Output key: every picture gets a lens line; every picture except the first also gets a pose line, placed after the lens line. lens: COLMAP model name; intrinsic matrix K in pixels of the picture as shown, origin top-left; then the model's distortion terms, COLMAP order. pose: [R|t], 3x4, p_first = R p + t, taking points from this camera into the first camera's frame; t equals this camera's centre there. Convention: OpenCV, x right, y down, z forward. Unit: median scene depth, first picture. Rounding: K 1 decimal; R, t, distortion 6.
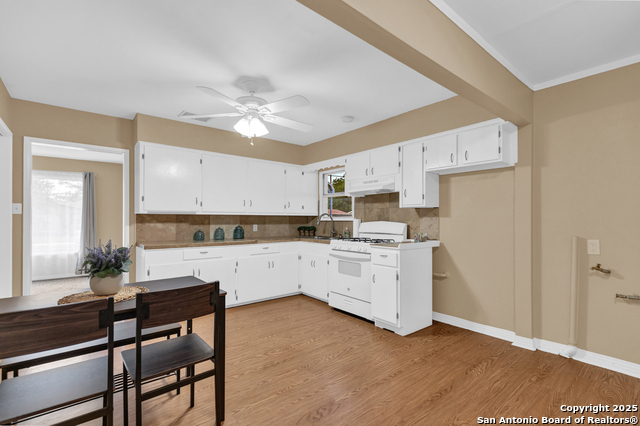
lens RADIAL K [[292.6, 0, 319.6], [0, 292.6, 221.3], [0, 0, 1]] dist [0.011486, 0.000081]
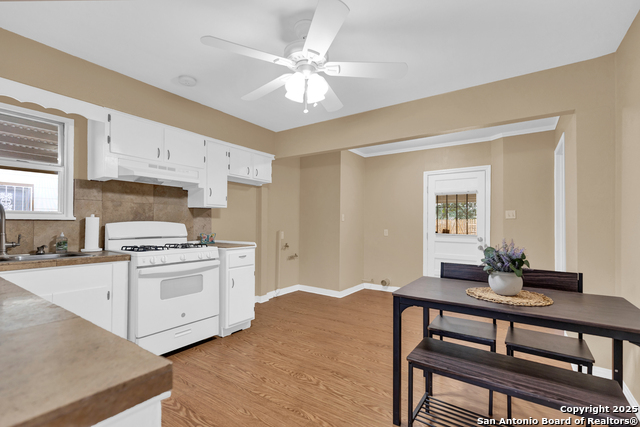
lens RADIAL K [[306.8, 0, 319.3], [0, 306.8, 222.5], [0, 0, 1]] dist [0.001105, 0.000075]
pose [[-0.297796, 0.003138, 0.954624, -0.667917], [-0.000518, 0.999994, -0.003449, 0.005815], [-0.954629, -0.001522, -0.297793, 0.834668]]
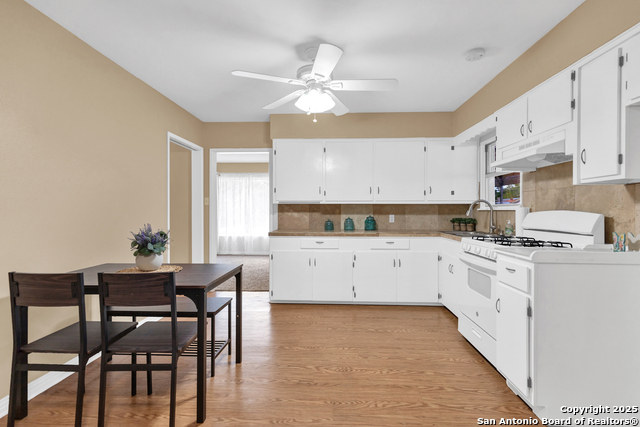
lens RADIAL K [[299.2, 0, 320.0], [0, 299.2, 213.5], [0, 0, 1]] dist [0.002318, 0.000231]
pose [[0.744430, 0.005429, -0.667679, 0.261461], [-0.002917, 0.999984, 0.004879, 0.004489], [0.667694, -0.001685, 0.744434, 0.245503]]
